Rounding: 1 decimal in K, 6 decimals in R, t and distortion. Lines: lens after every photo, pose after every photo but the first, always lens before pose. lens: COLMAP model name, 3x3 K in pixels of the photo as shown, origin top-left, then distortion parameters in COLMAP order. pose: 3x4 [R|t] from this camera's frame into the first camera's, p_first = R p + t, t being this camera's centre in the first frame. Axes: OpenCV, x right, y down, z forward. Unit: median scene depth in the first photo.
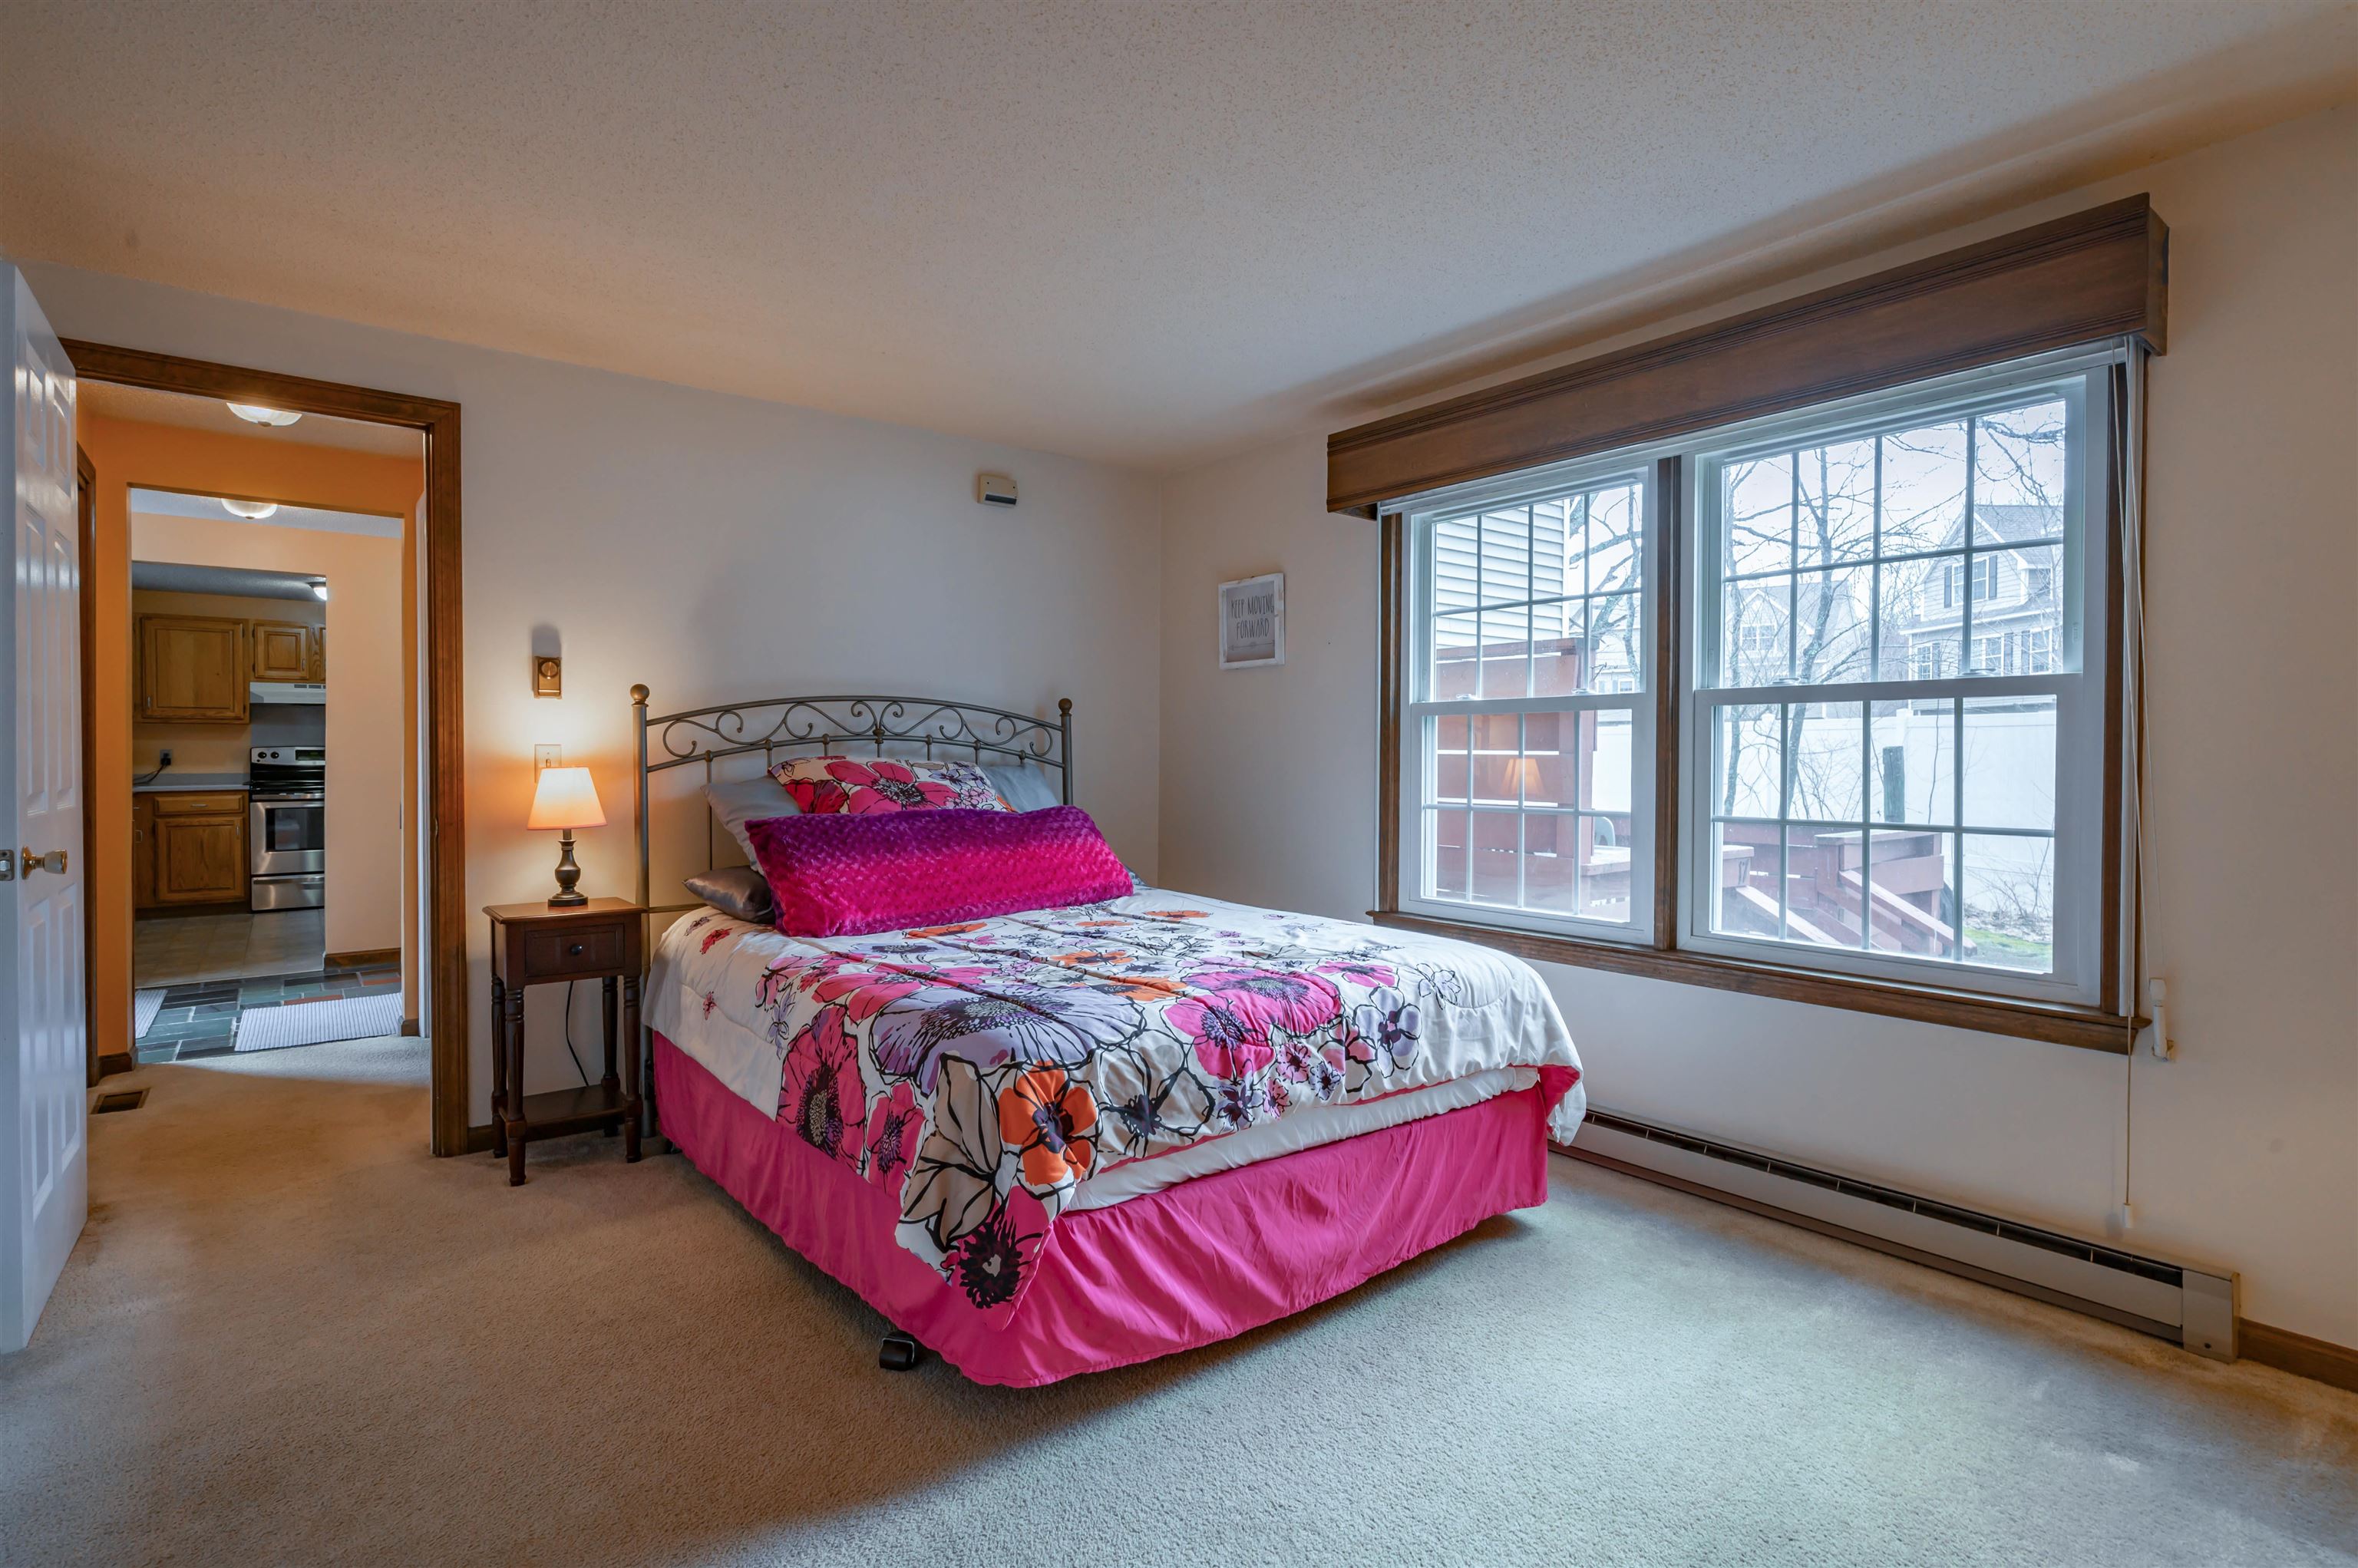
lens RADIAL K [[1151.0, 0, 1171.8], [0, 1151.0, 770.1], [0, 0, 1]] dist [-0.000730, 0.002886]
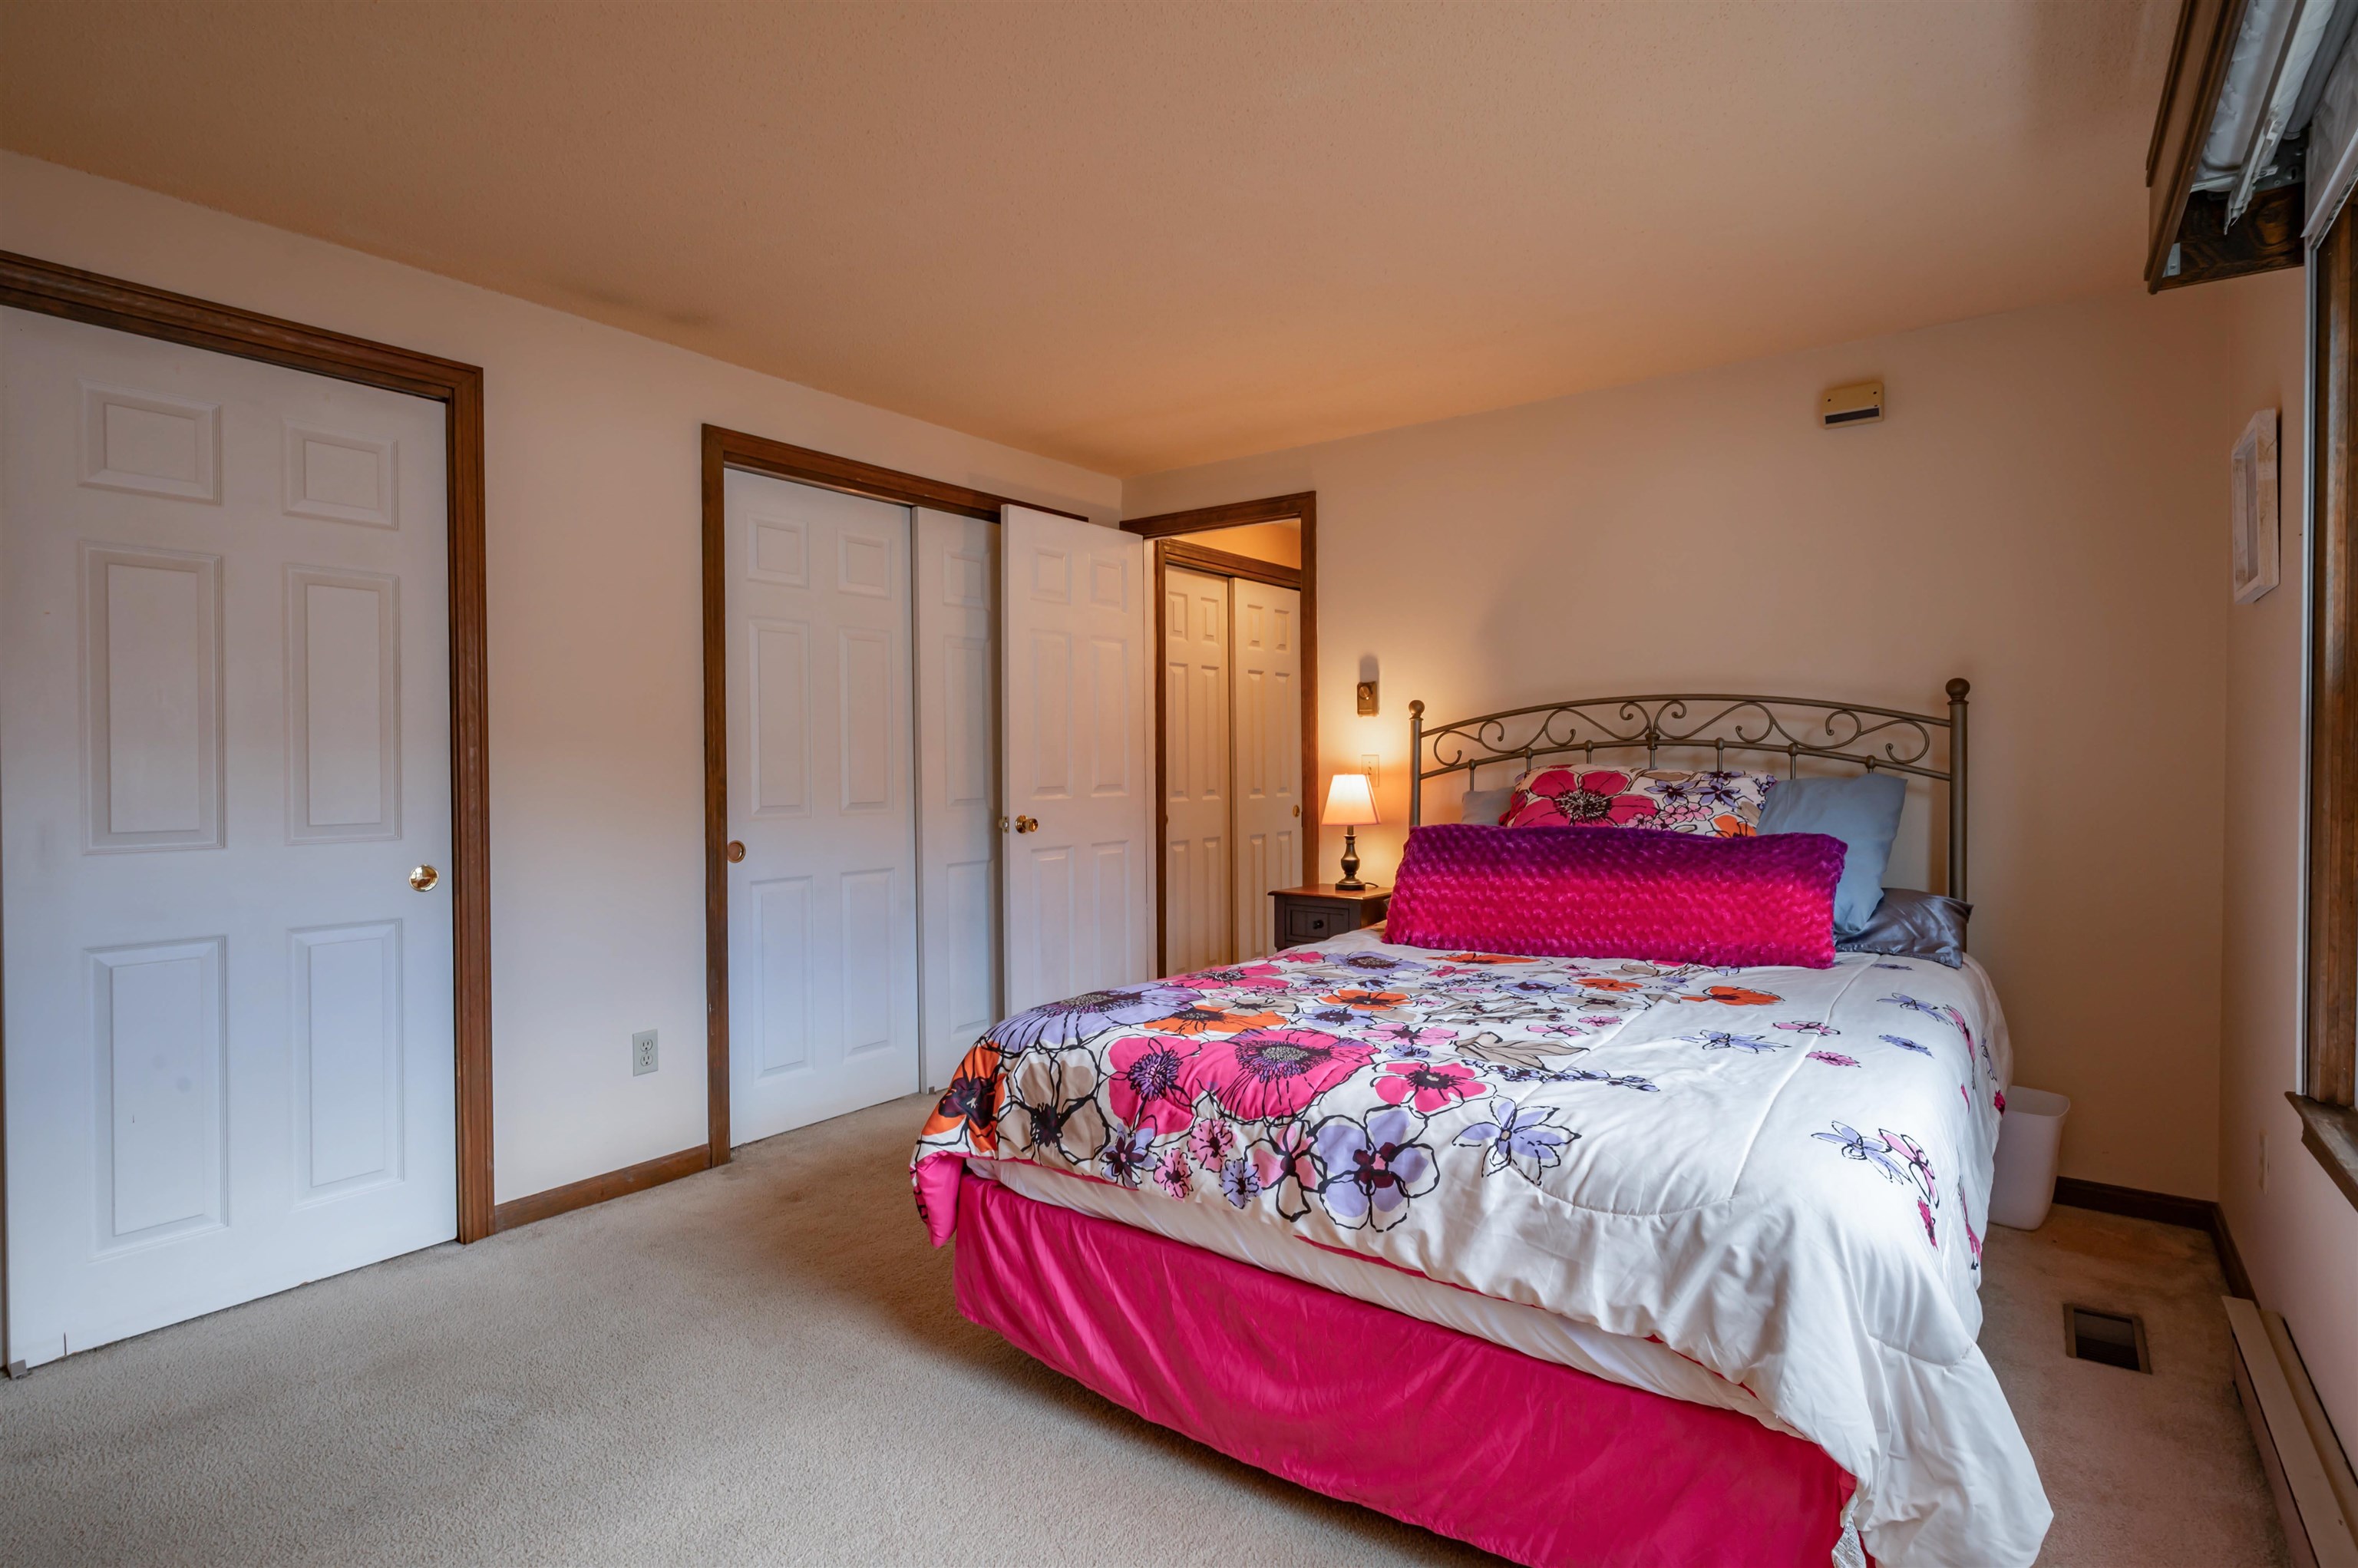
lens RADIAL K [[1151.0, 0, 1166.3], [0, 1151.0, 781.3], [0, 0, 1]] dist [-0.000730, 0.002886]
pose [[0.275794, 0.013650, -0.961120, 0.629694], [-0.007320, 0.999900, 0.012101, -0.009080], [0.961189, 0.003698, 0.275867, 0.534011]]
